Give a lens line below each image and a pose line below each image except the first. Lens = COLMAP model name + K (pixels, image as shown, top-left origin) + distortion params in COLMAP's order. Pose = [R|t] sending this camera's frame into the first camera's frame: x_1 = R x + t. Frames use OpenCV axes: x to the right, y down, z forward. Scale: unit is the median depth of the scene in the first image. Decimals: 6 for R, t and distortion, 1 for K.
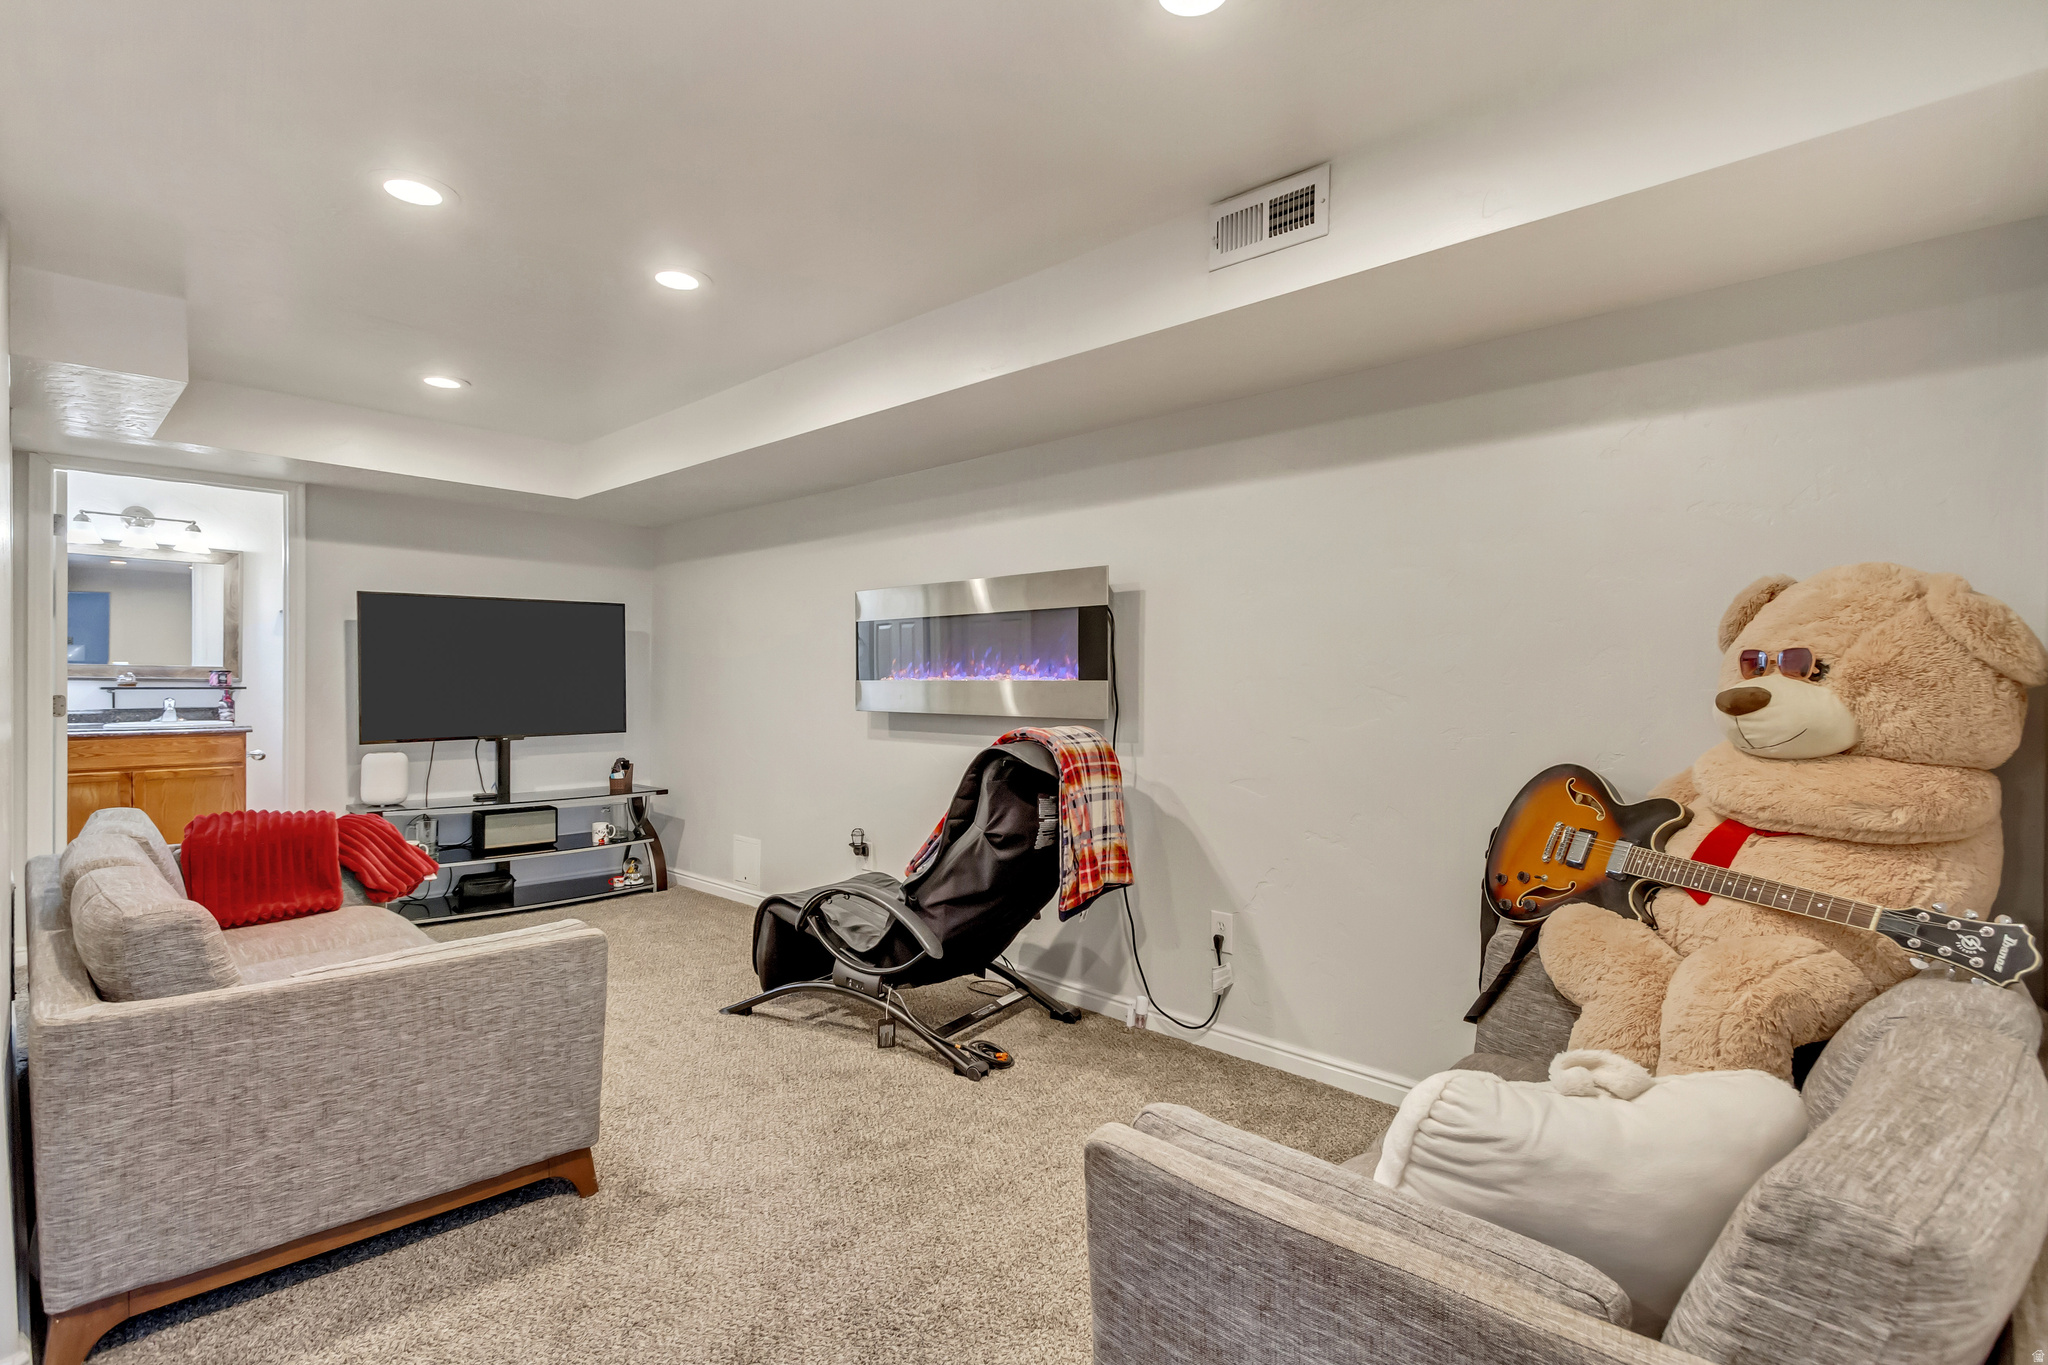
lens RADIAL K [[960.6, 0, 1020.1], [0, 960.6, 683.4], [0, 0, 1]] dist [-0.002477, -0.000330]
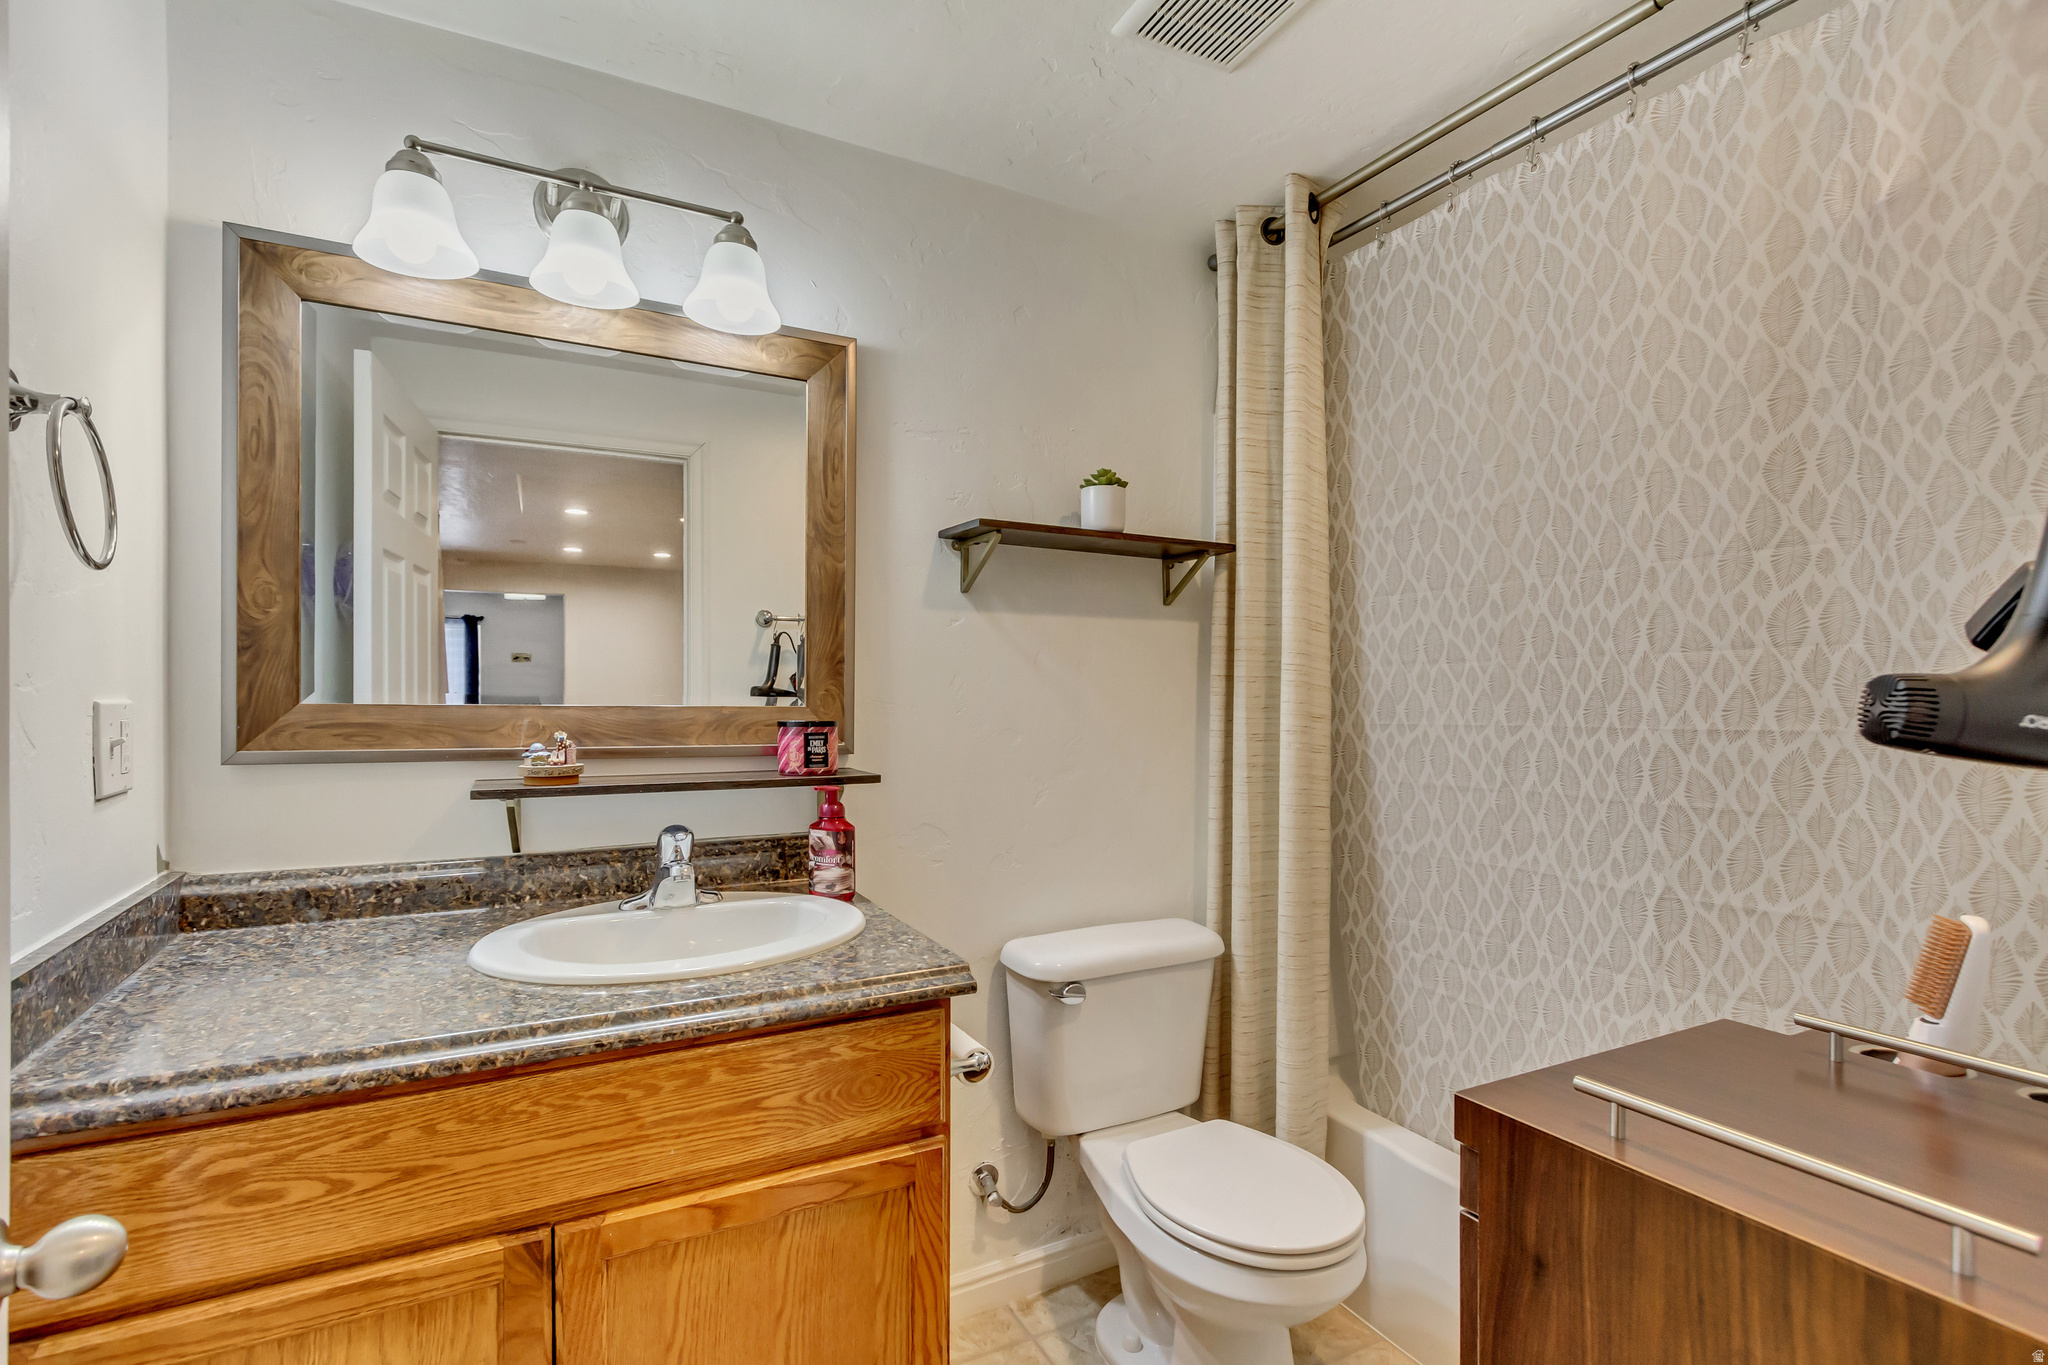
lens RADIAL K [[960.6, 0, 1023.0], [0, 960.6, 690.0], [0, 0, 1]] dist [-0.002477, -0.000330]
pose [[0.946413, -0.003120, -0.322945, -0.851567], [0.003373, 0.999994, 0.000223, -0.029203], [0.322942, -0.001301, 0.946418, 0.932711]]
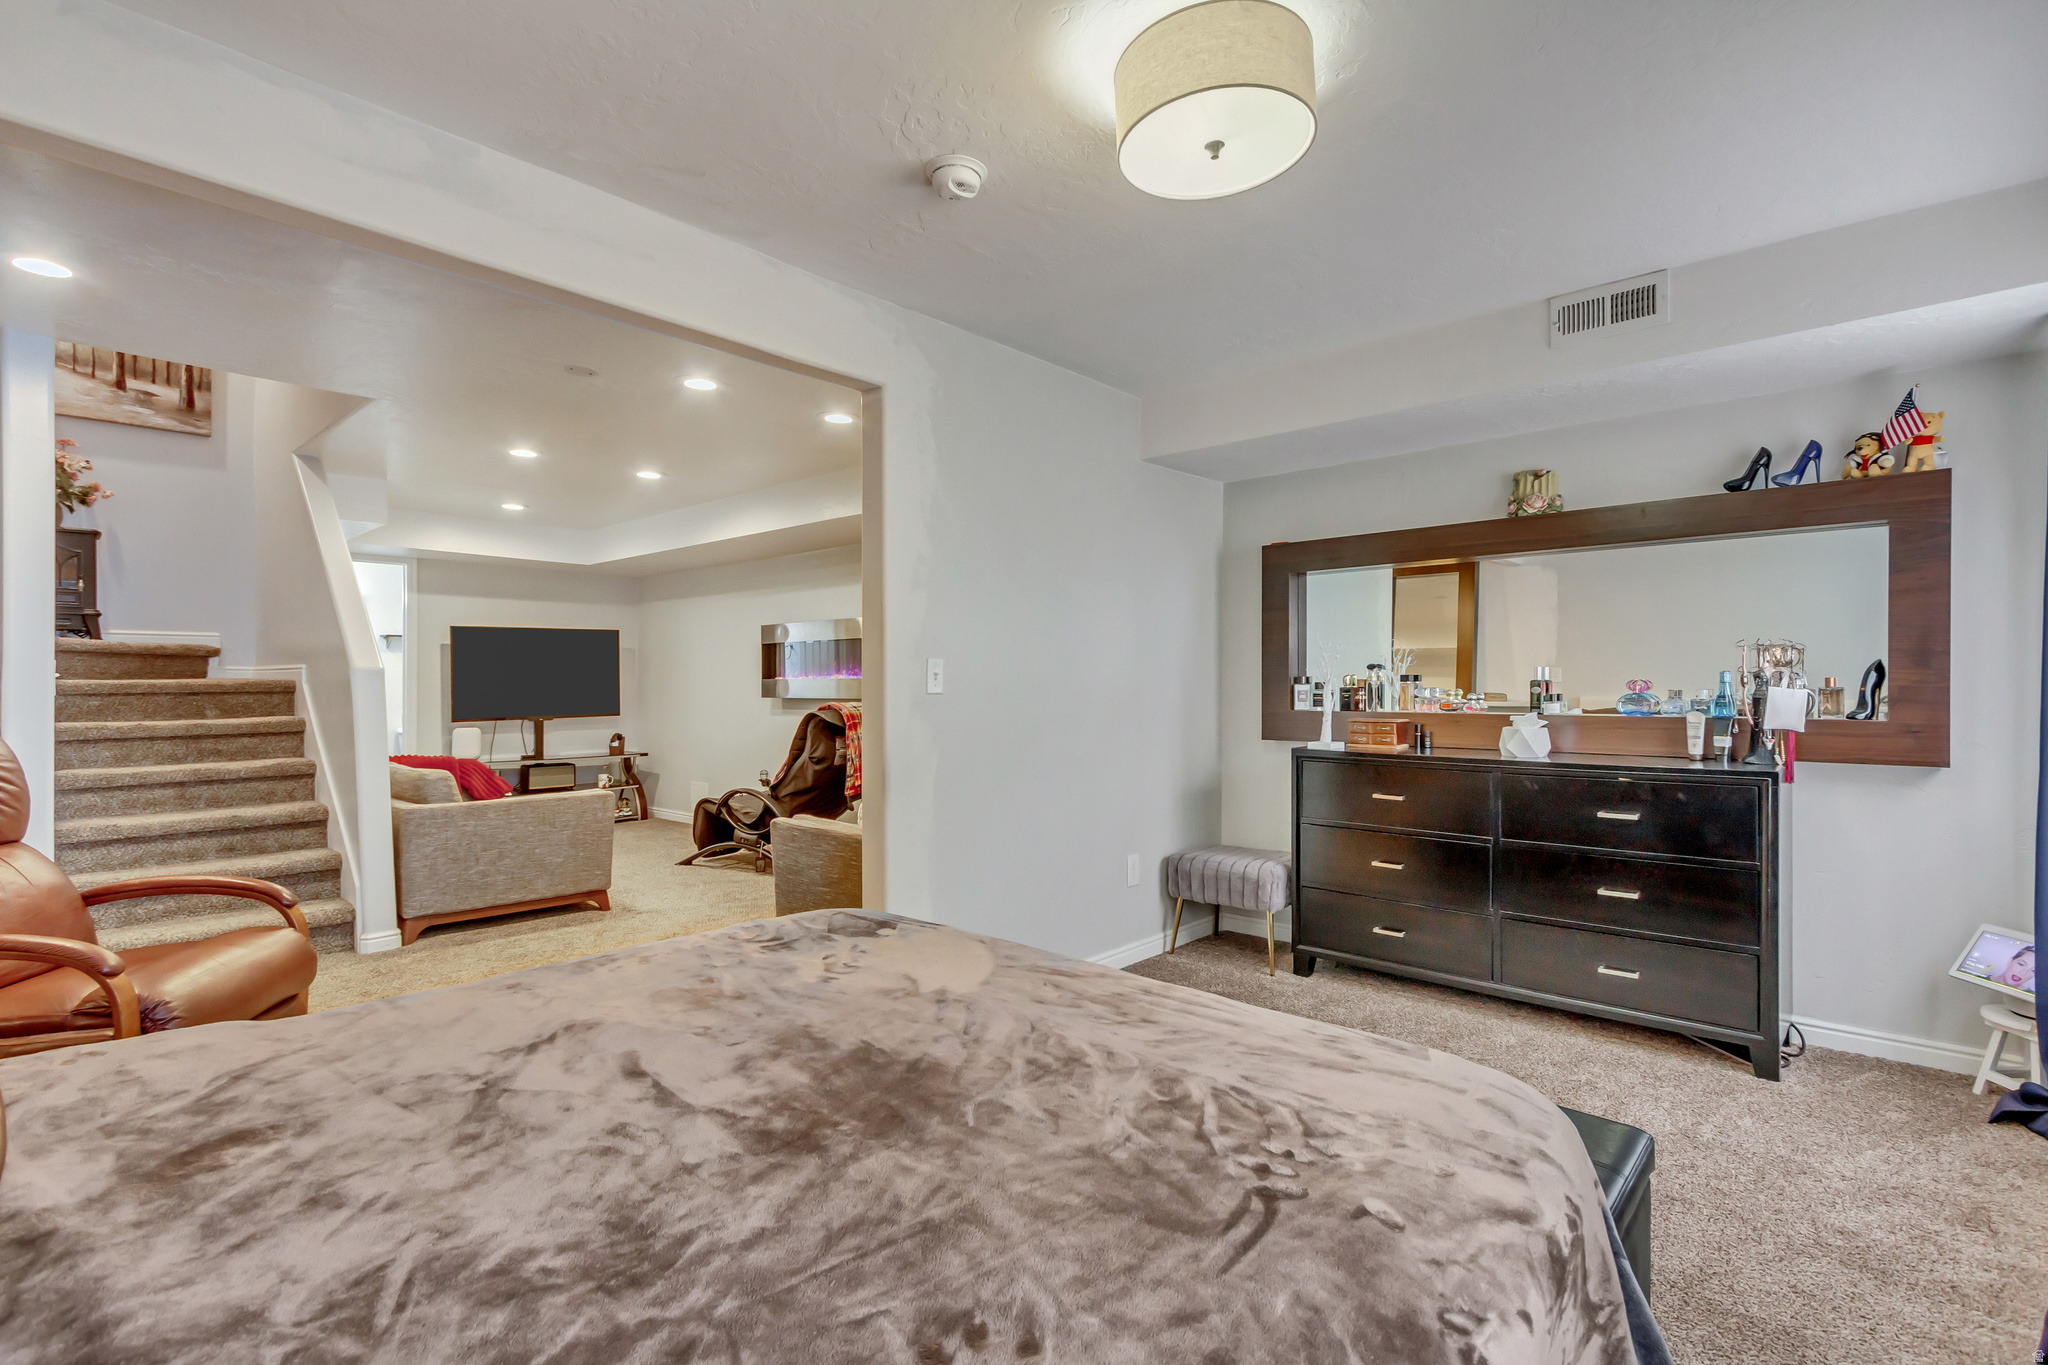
lens RADIAL K [[960.6, 0, 1028.5], [0, 960.6, 674.2], [0, 0, 1]] dist [-0.002477, -0.000330]
pose [[0.999830, -0.007339, 0.016920, 0.323626], [0.007508, 0.999922, -0.009969, 0.010152], [-0.016845, 0.010095, 0.999807, -0.815113]]
